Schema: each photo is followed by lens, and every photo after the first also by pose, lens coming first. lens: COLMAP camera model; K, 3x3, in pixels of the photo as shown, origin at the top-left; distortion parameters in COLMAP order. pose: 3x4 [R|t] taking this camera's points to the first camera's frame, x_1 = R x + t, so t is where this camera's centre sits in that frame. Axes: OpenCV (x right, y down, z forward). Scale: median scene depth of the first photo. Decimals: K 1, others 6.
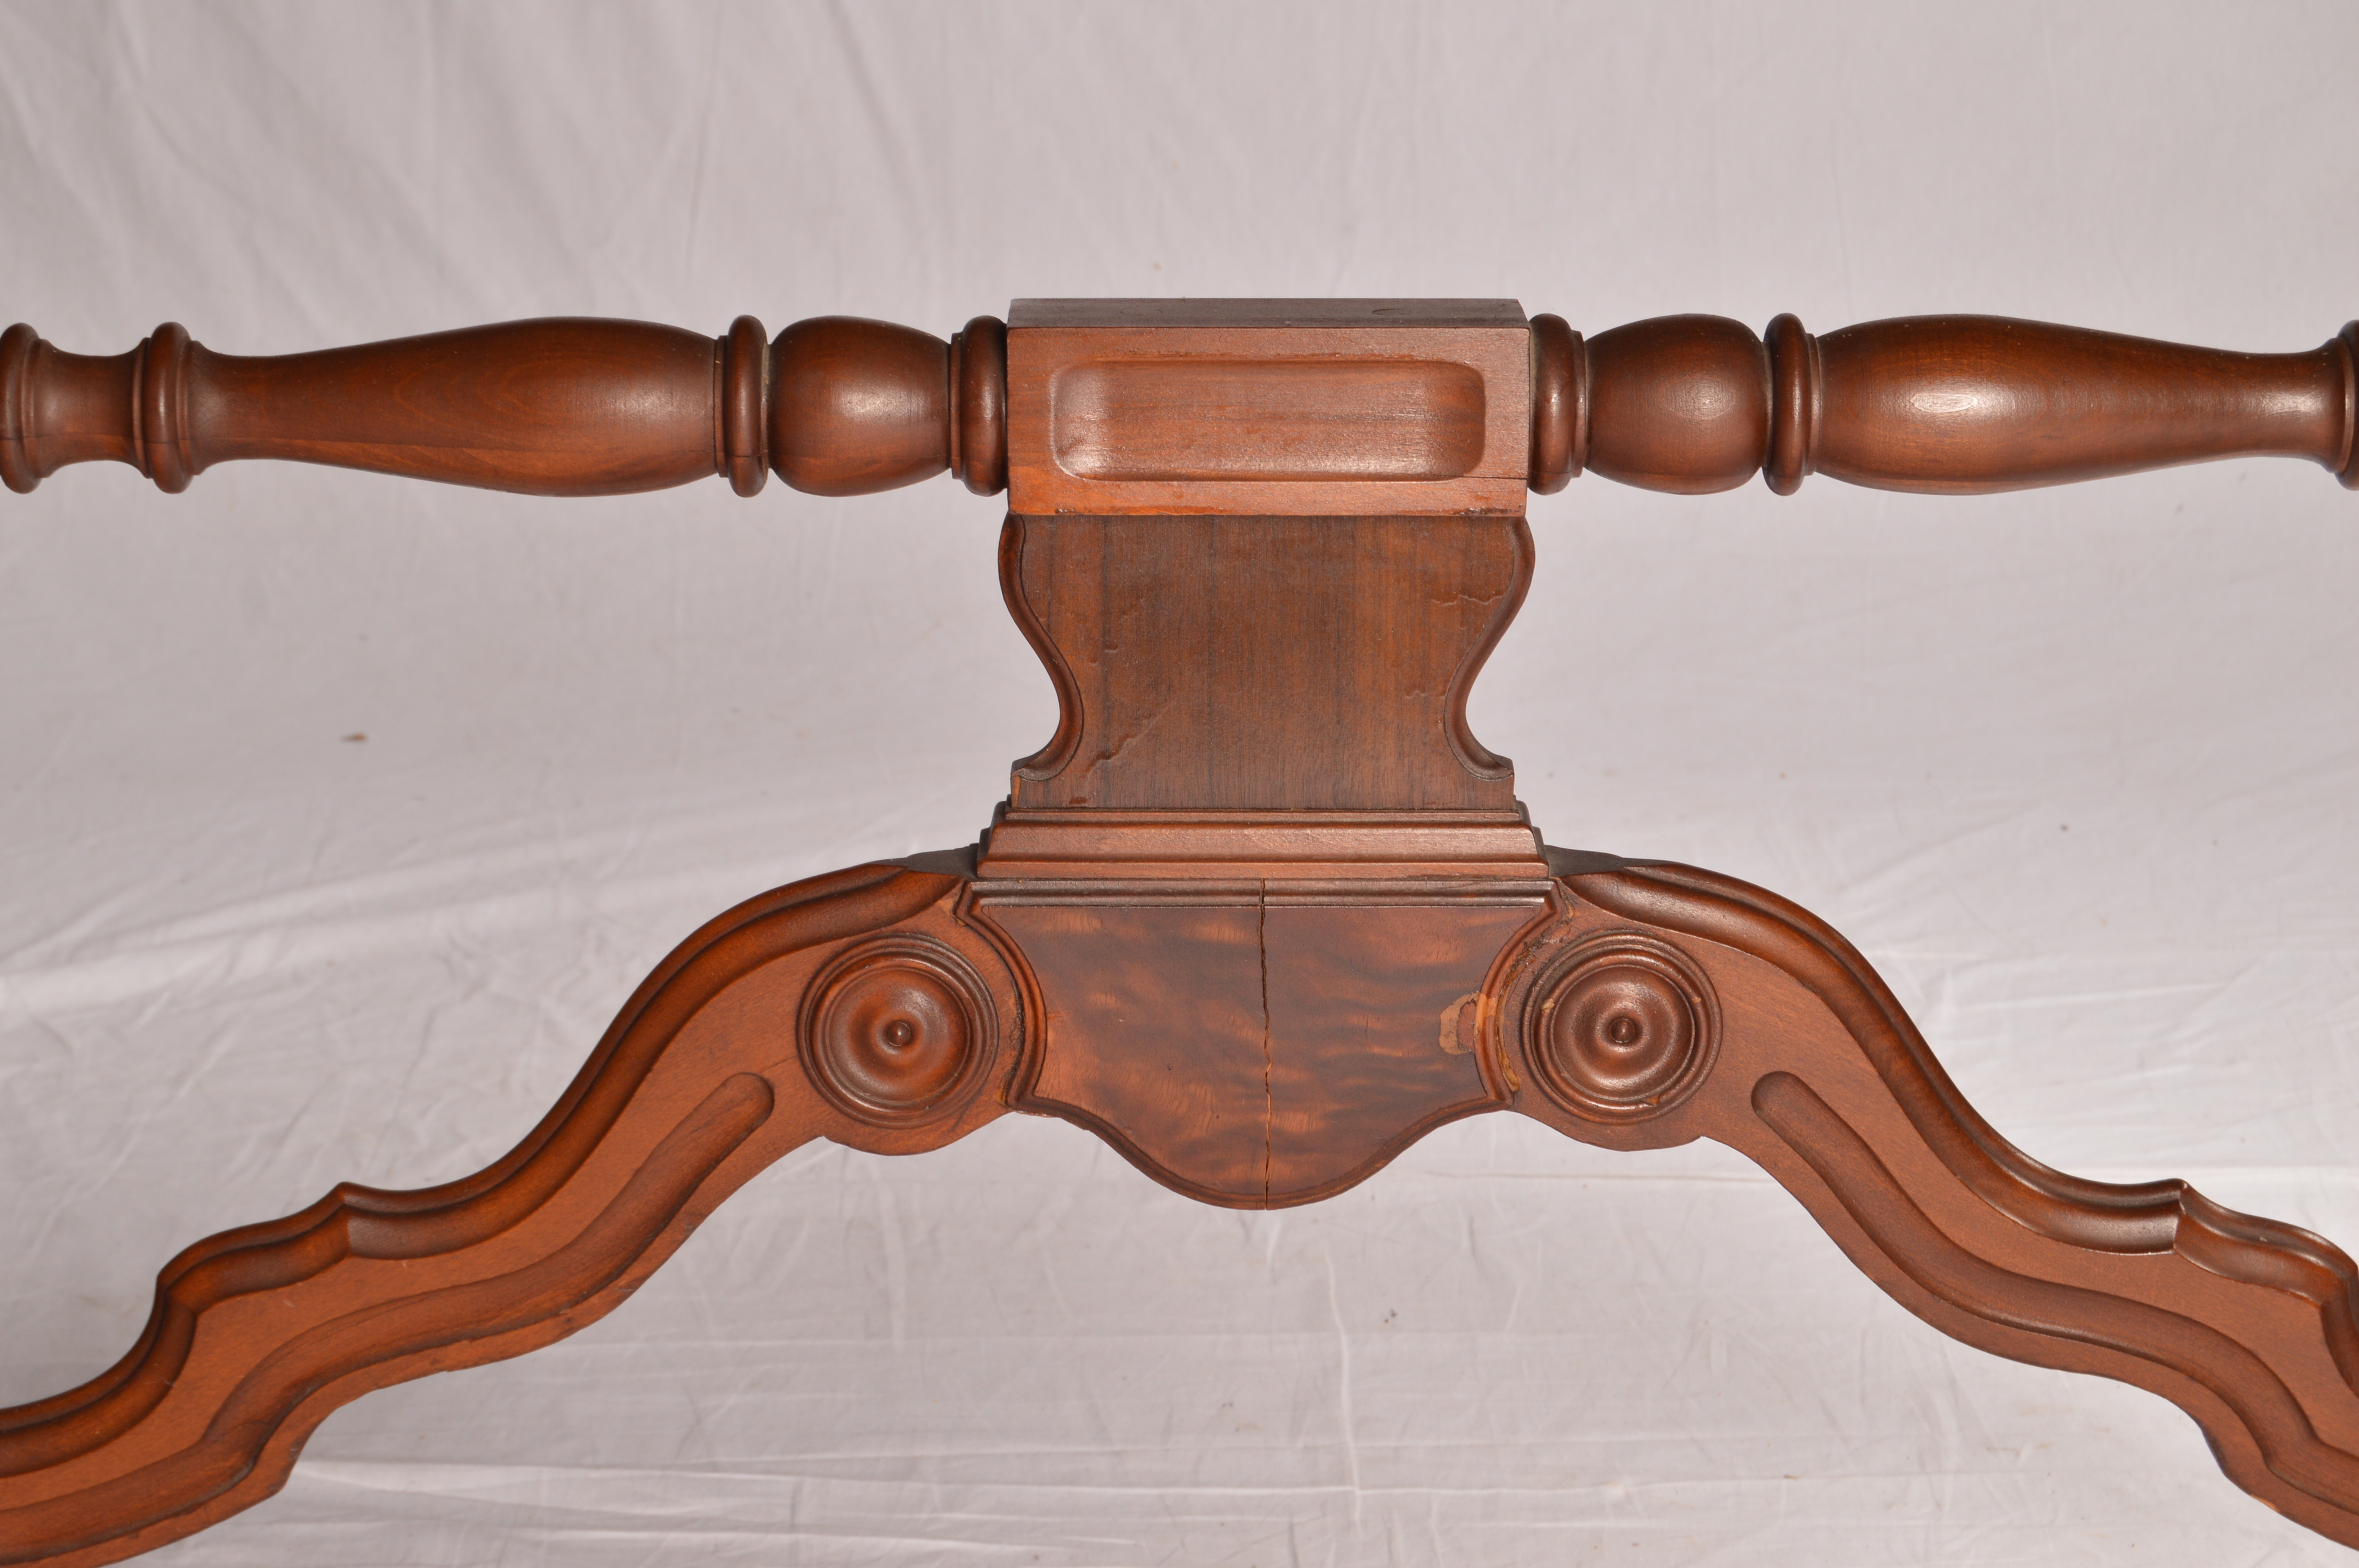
lens RADIAL K [[5365.8, 0, 1178.5], [0, 5365.8, 798.9], [0, 0, 1]] dist [-0.041800, 0.000000]
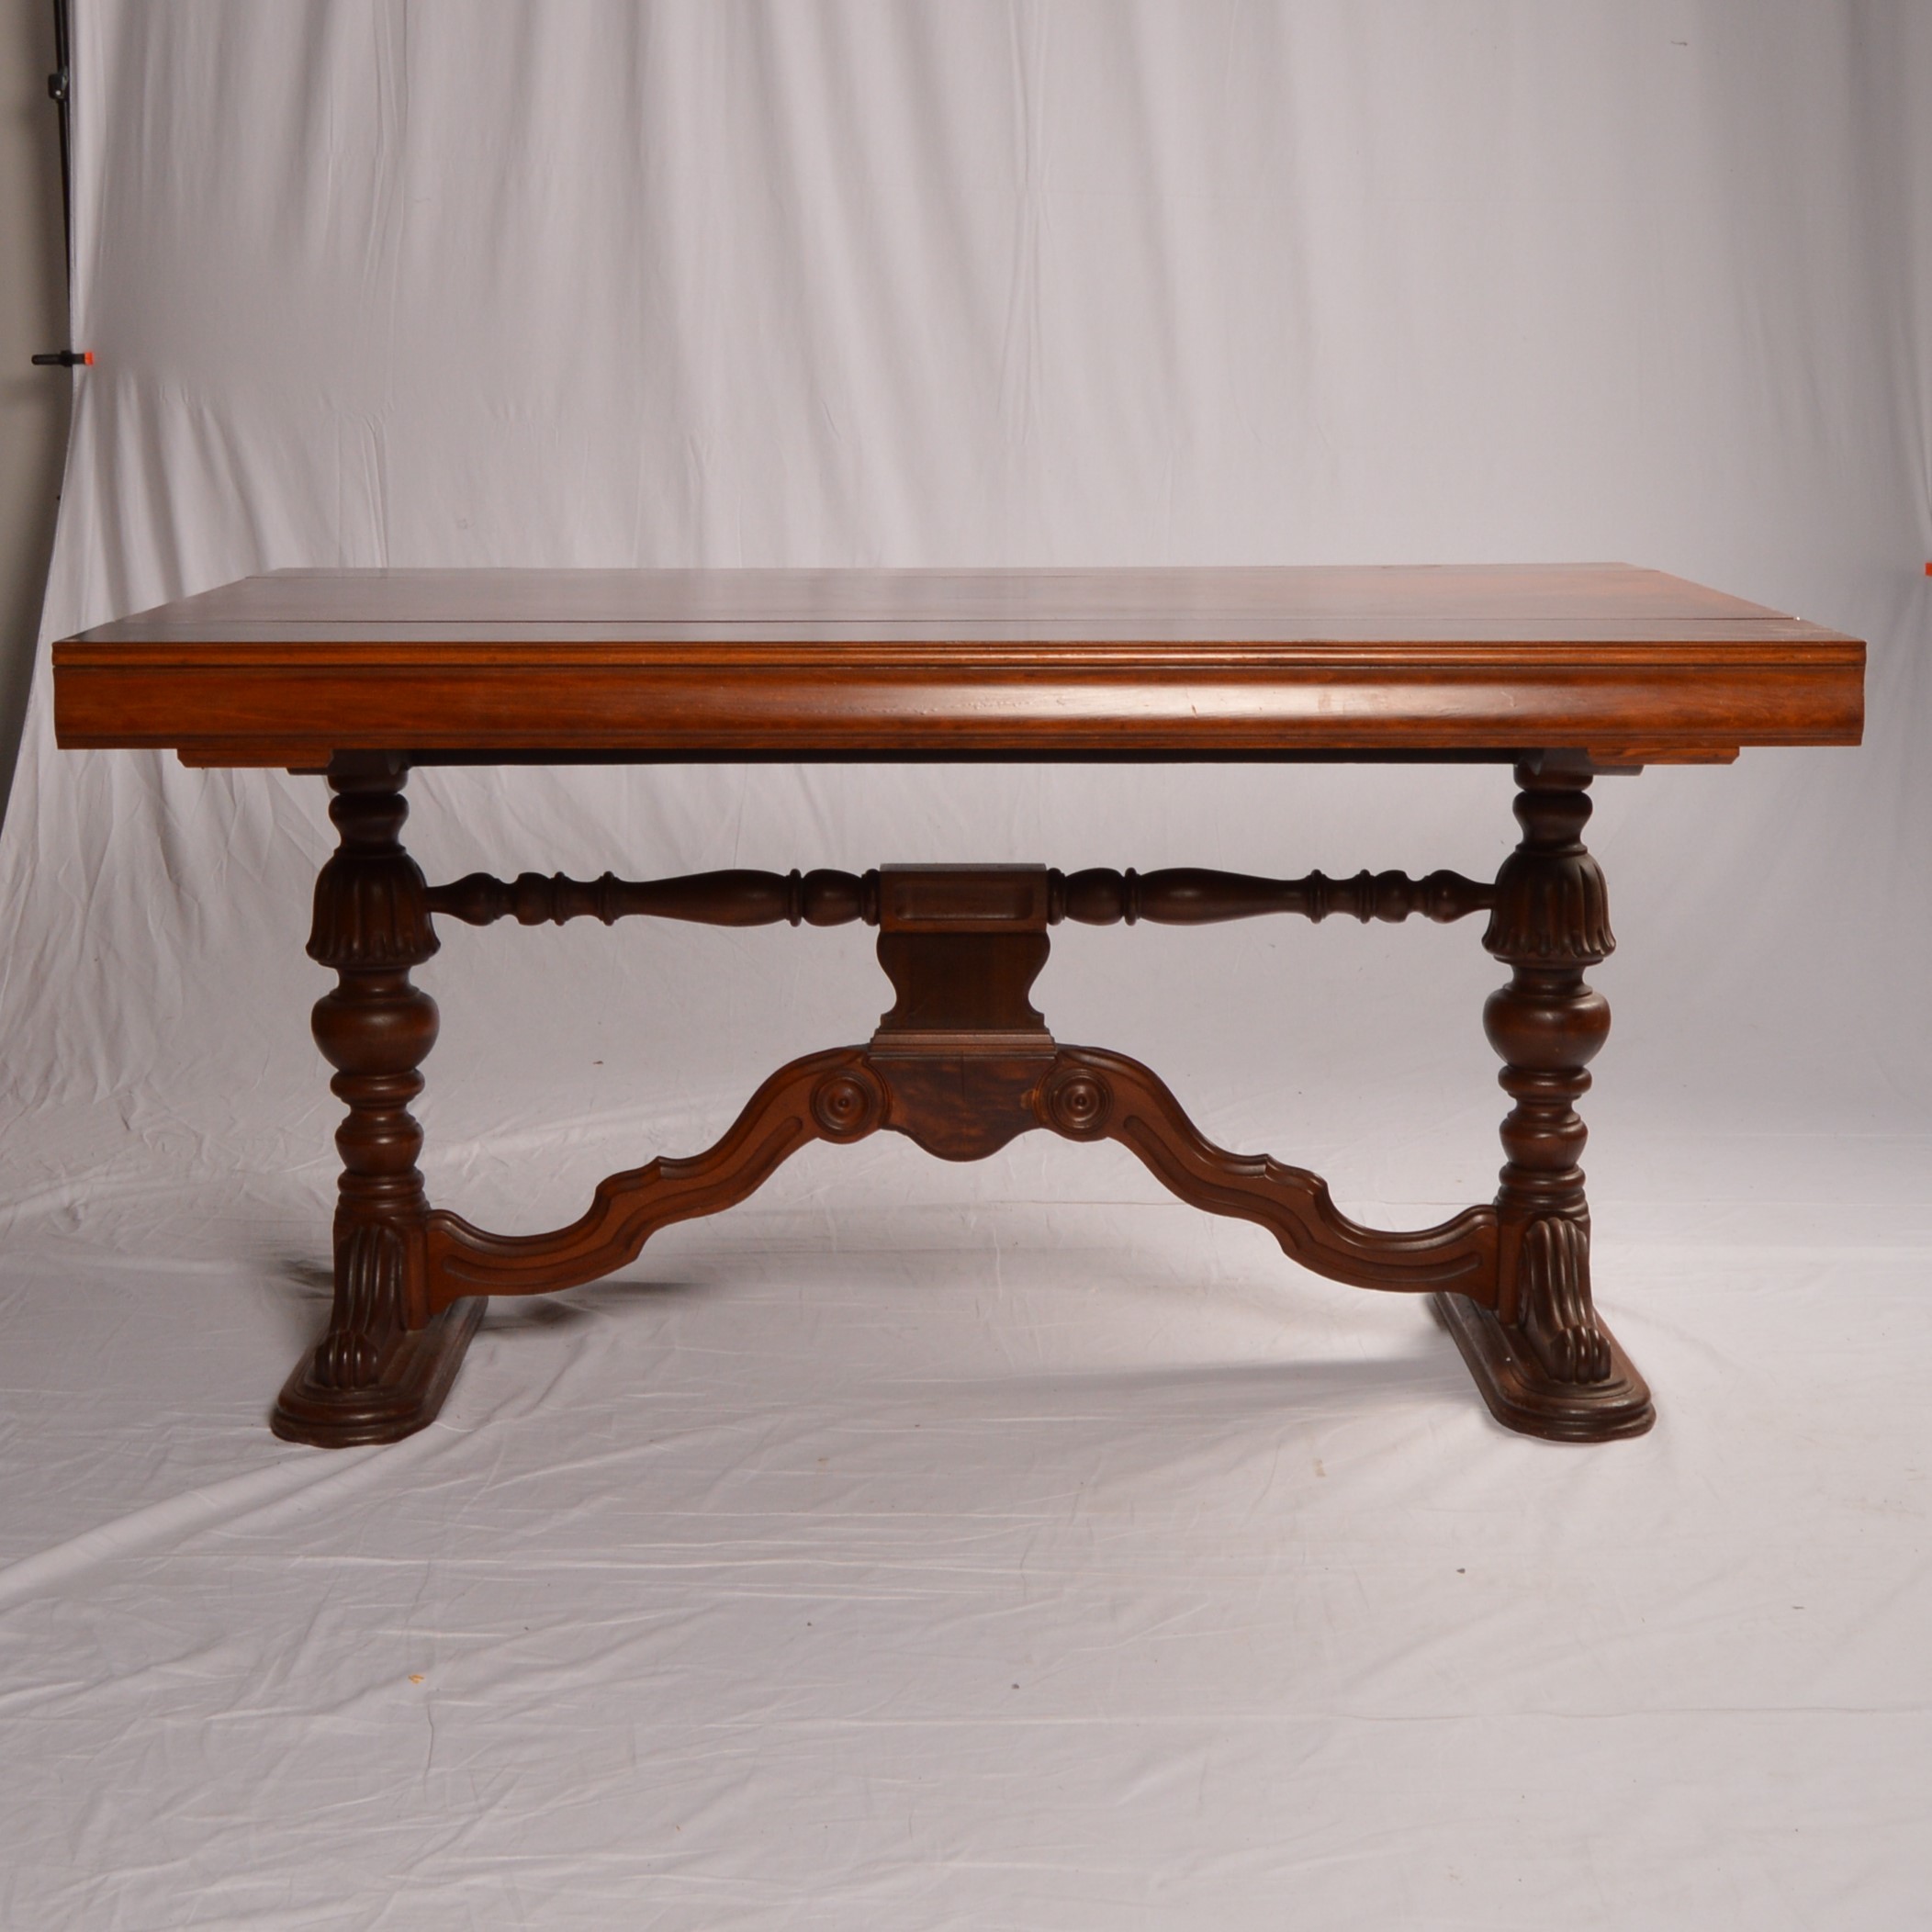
lens RADIAL K [[3218.7, 0, 958.8], [0, 3218.7, 978.2], [0, 0, 1]] dist [-0.083845, 0.000000]
pose [[0.999993, -0.001928, 0.003252, 0.007602], [0.002165, 0.997218, -0.074515, 0.109312], [-0.003099, 0.074521, 0.997215, -0.829885]]
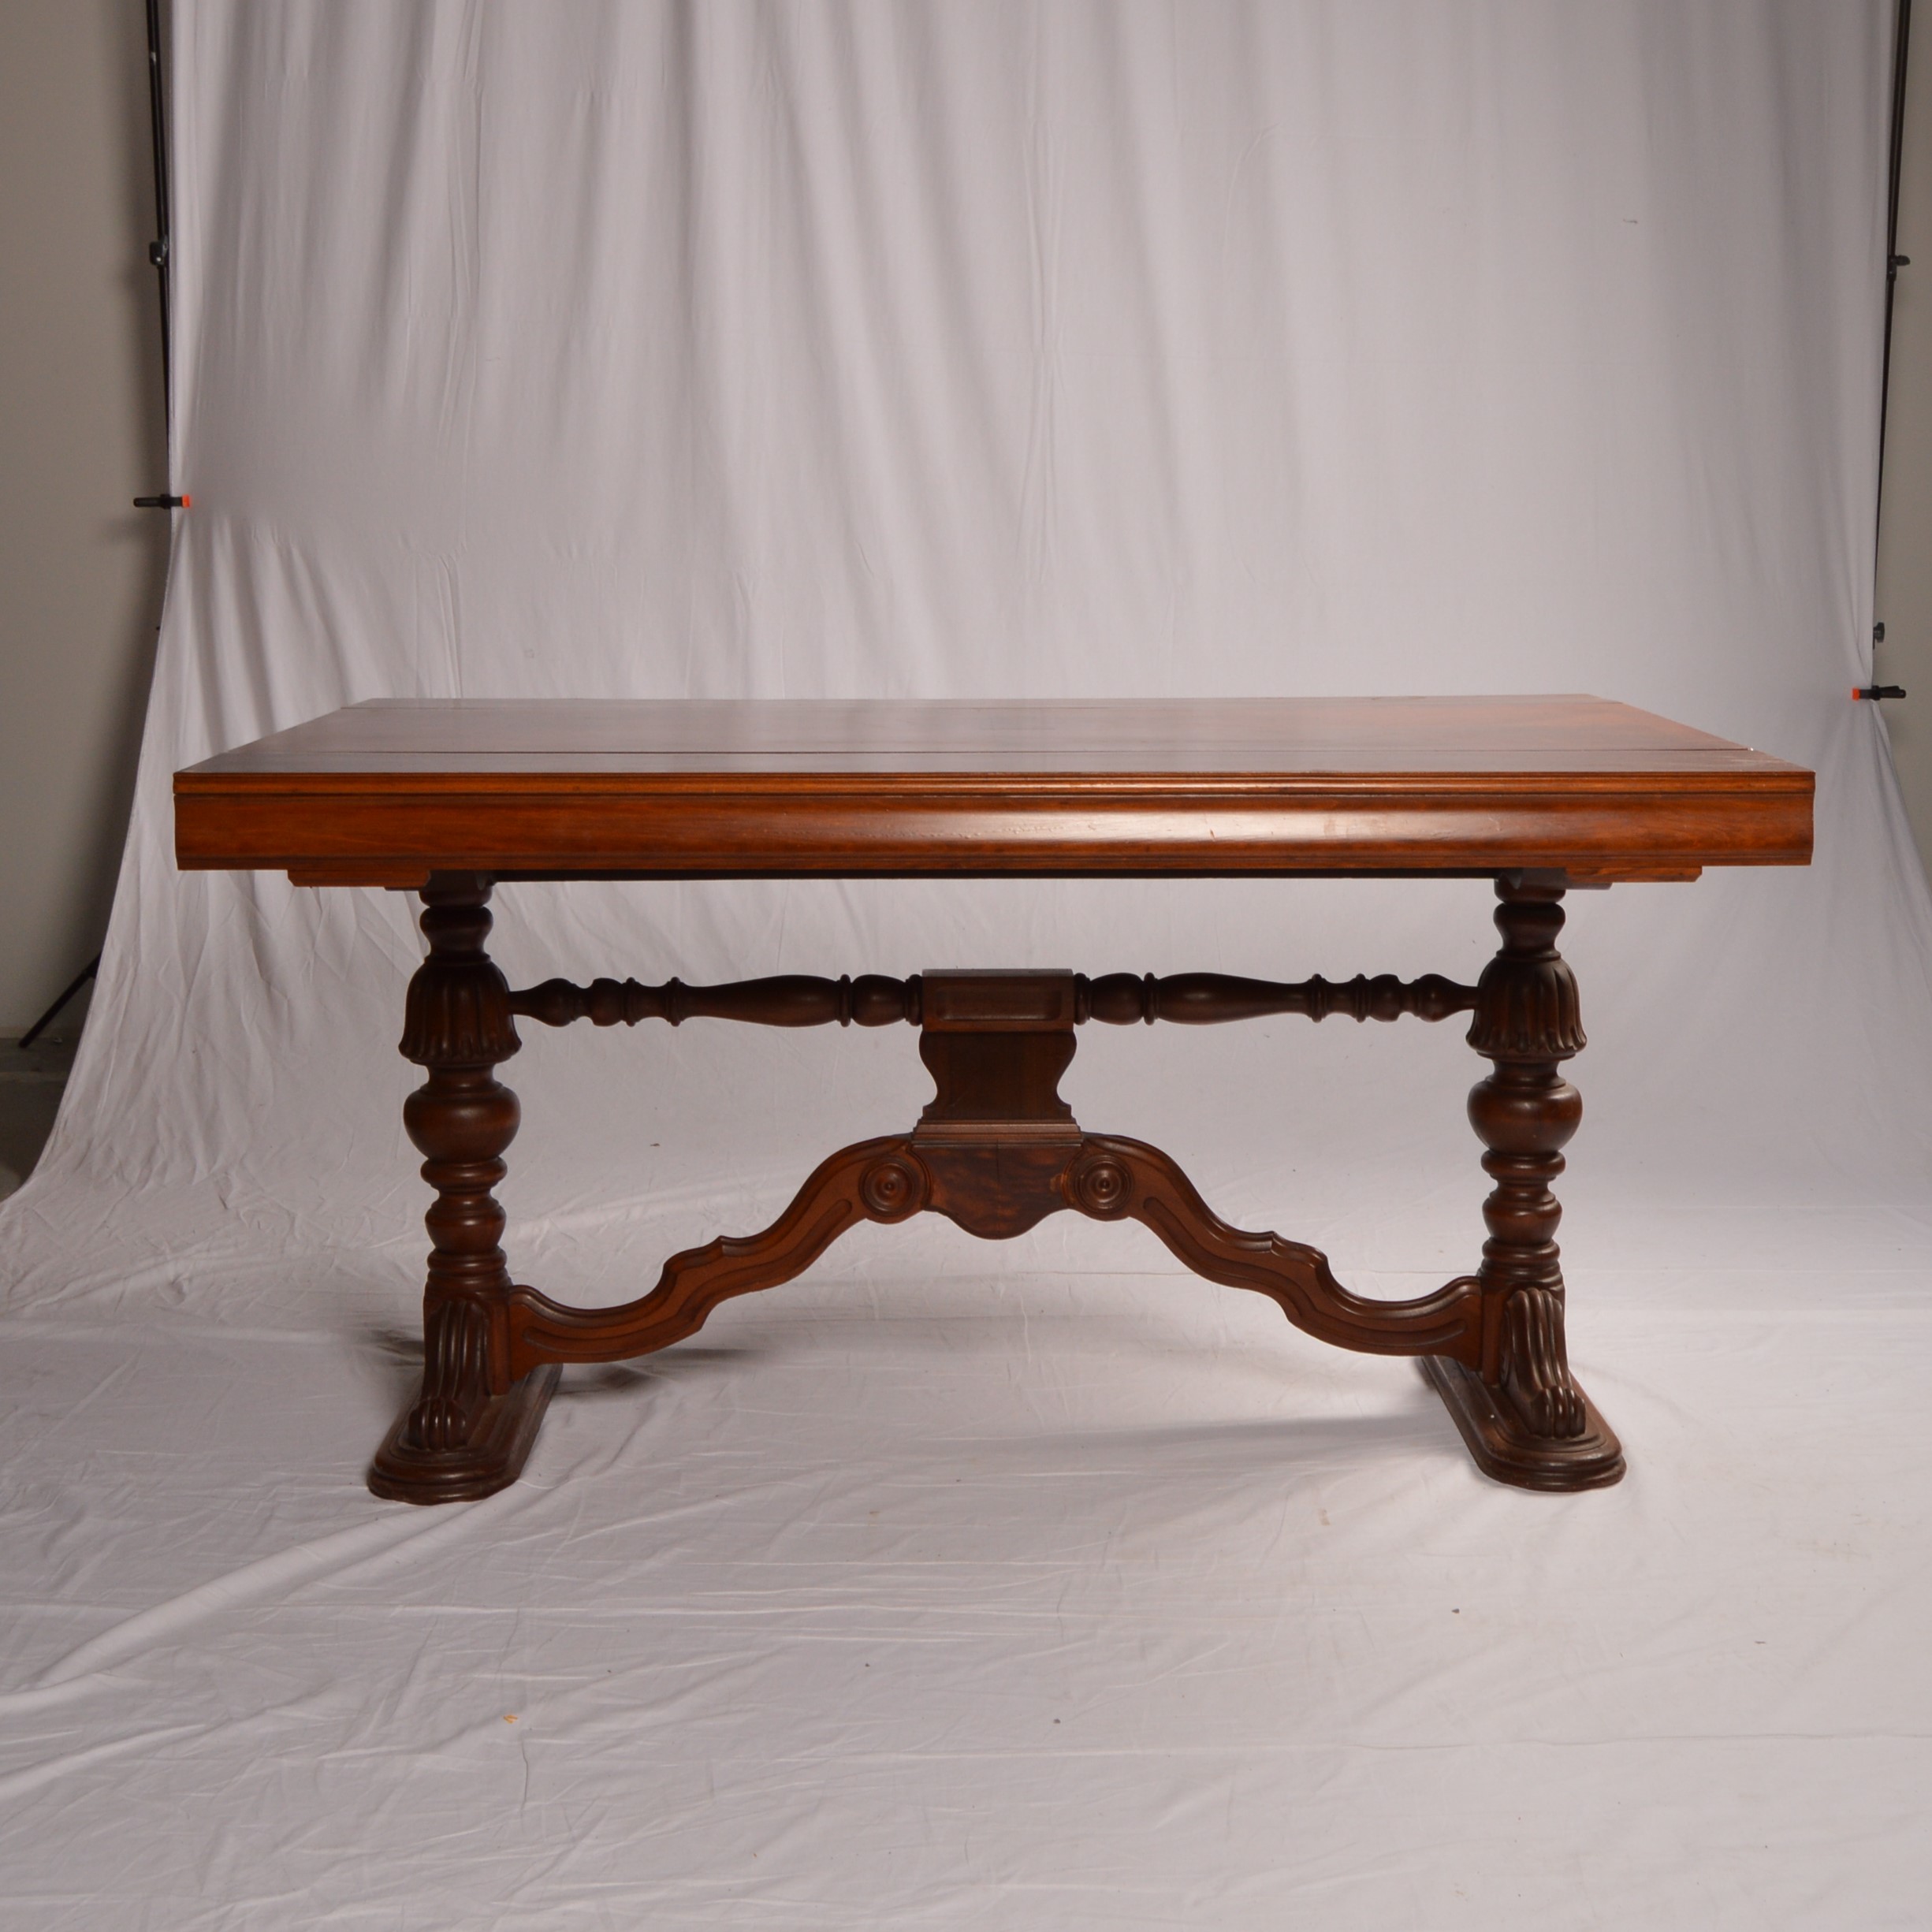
lens RADIAL K [[2935.4, 0, 1049.3], [0, 2935.4, 1003.6], [0, 0, 1]] dist [-0.078449, 0.000000]
pose [[0.999441, -0.004125, 0.033169, -0.012536], [0.007143, 0.995789, -0.091393, 0.098030], [-0.032652, 0.091579, 0.995262, -0.841817]]
